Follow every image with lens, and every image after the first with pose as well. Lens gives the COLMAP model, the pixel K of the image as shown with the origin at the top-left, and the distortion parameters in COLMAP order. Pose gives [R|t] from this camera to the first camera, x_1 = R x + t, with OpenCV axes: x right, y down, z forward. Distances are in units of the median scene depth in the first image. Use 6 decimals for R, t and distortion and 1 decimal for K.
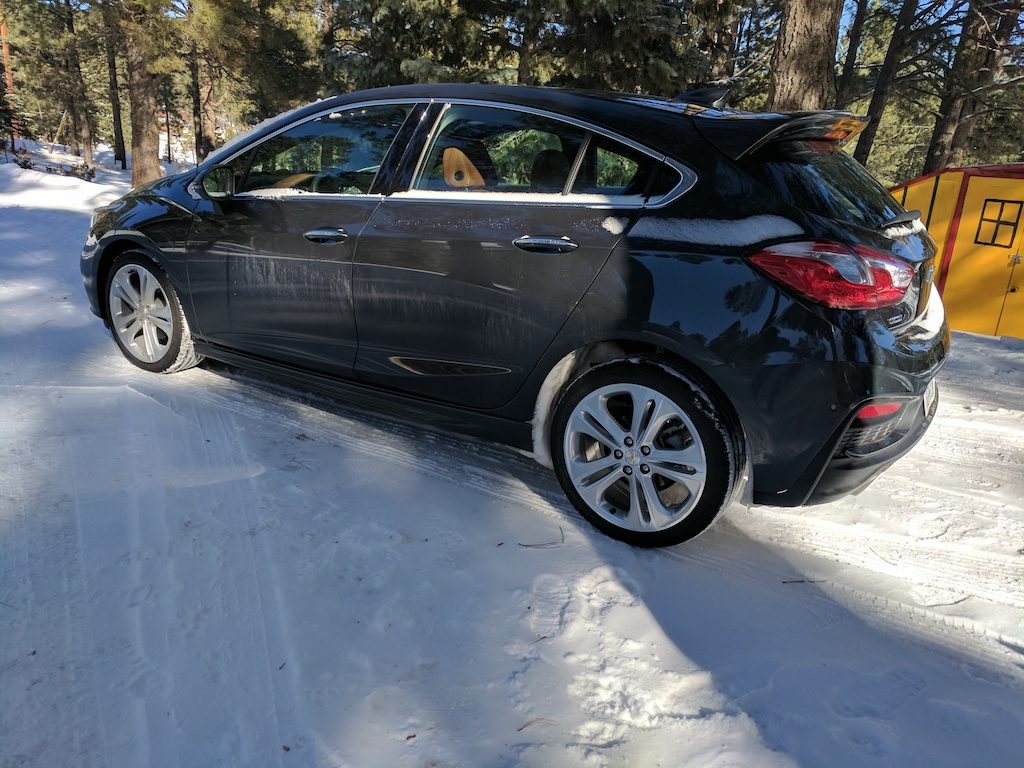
lens RADIAL K [[789.4, 0, 511.6], [0, 789.4, 385.7], [0, 0, 1]] dist [0.002016, 0.019355]
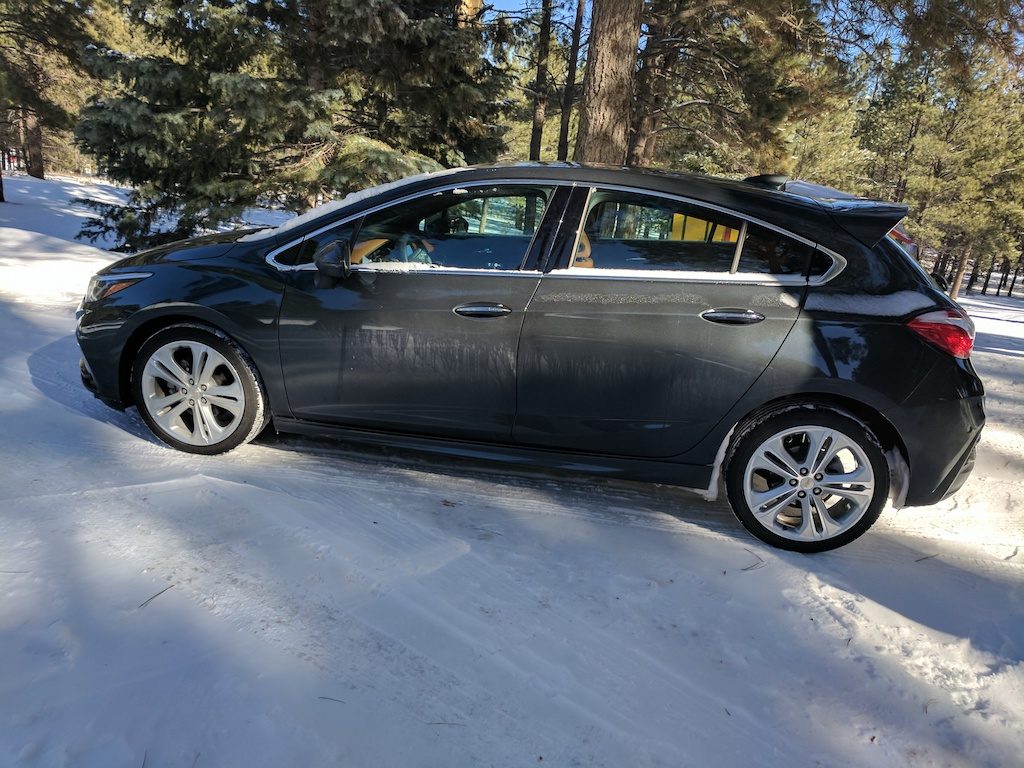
lens RADIAL K [[789.4, 0, 511.2], [0, 789.4, 381.9], [0, 0, 1]] dist [0.002016, 0.019355]
pose [[0.917716, -0.095155, 0.385672, -0.640387], [0.092159, 0.995397, 0.026294, -0.125199], [-0.386399, 0.011413, 0.922261, 0.023346]]
